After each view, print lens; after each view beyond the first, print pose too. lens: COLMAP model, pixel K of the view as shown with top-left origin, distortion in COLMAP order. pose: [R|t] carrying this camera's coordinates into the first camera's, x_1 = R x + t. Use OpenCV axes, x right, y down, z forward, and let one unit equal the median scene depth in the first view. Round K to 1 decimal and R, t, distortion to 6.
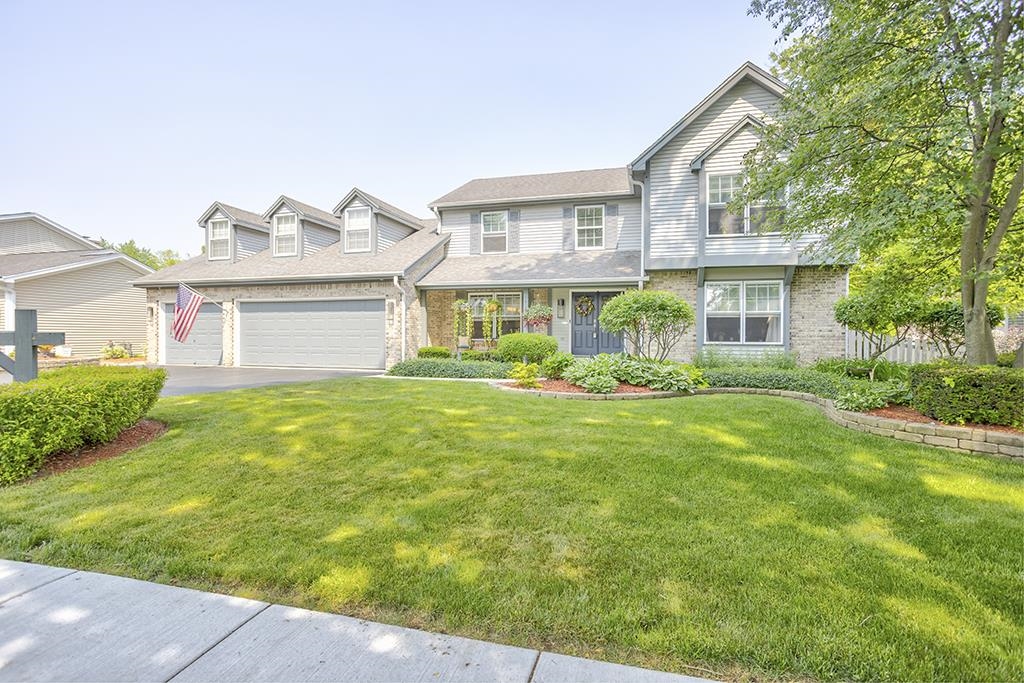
lens RADIAL K [[497.1, 0, 511.1], [0, 497.1, 340.2], [0, 0, 1]] dist [-0.009853, 0.004142]
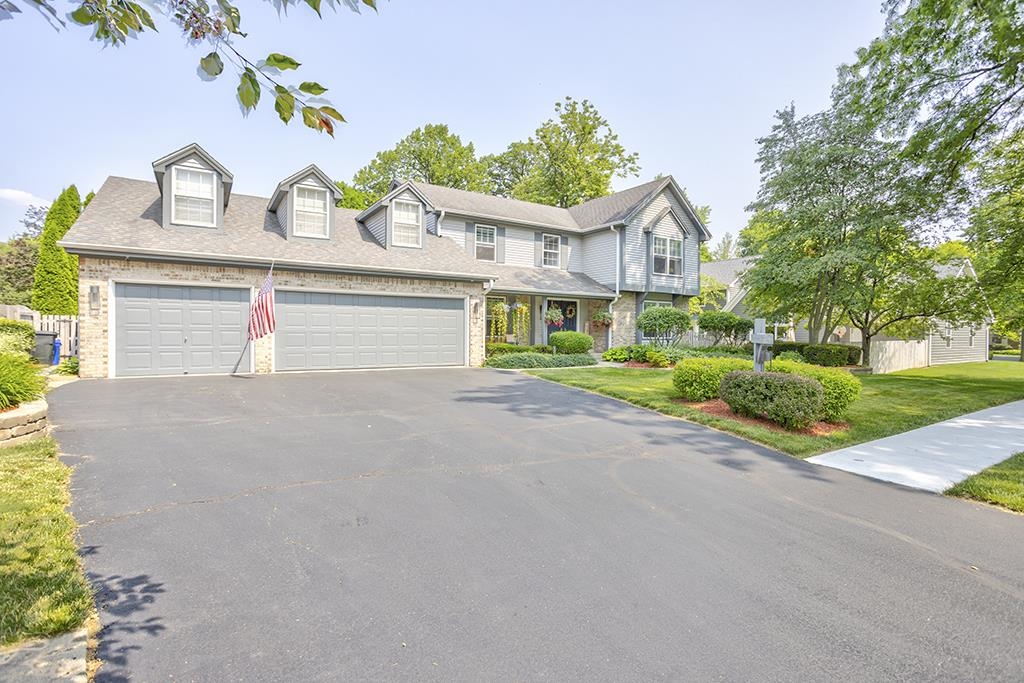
lens RADIAL K [[497.1, 0, 517.3], [0, 497.1, 339.1], [0, 0, 1]] dist [-0.009853, 0.004142]
pose [[0.654304, -0.008721, 0.756181, -0.920308], [0.003900, 0.999959, 0.008158, -0.004338], [-0.756222, -0.002389, 0.654311, 0.206024]]
